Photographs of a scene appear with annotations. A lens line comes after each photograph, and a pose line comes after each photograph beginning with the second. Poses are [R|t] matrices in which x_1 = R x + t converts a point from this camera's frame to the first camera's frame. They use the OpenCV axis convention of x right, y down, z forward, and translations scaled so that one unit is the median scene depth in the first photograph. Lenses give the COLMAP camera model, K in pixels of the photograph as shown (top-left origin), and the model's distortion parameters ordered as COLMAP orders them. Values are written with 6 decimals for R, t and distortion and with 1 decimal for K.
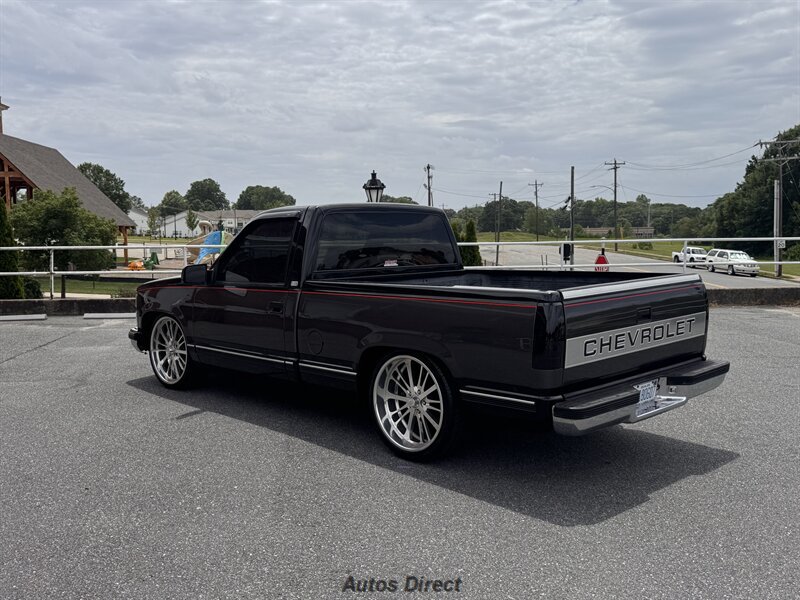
lens RADIAL K [[792.3, 0, 395.4], [0, 792.3, 303.6], [0, 0, 1]] dist [0.167736, -0.338630]
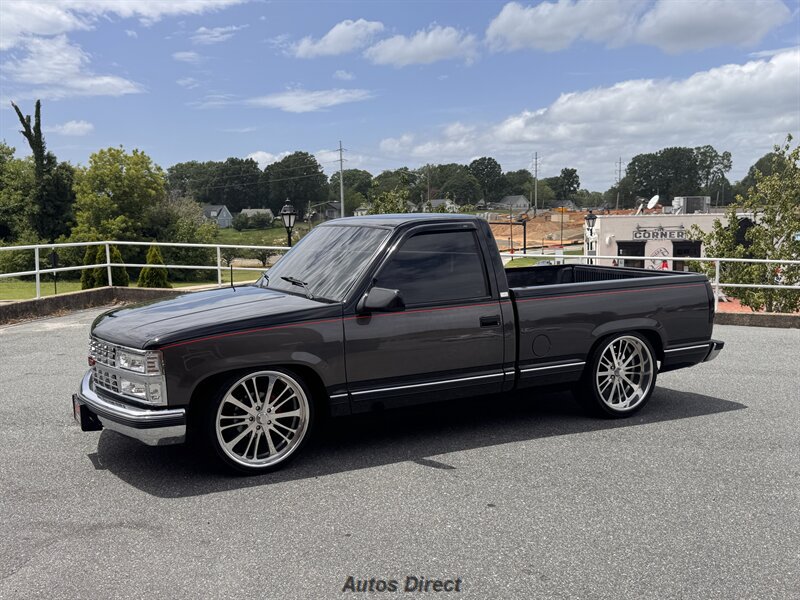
lens RADIAL K [[792.3, 0, 395.4], [0, 792.3, 303.6], [0, 0, 1]] dist [0.167736, -0.338630]
pose [[0.263867, -0.095915, 0.959778, -0.138082], [0.098207, 0.992544, 0.072189, -0.012187], [-0.959546, 0.075209, 0.271320, 0.104980]]
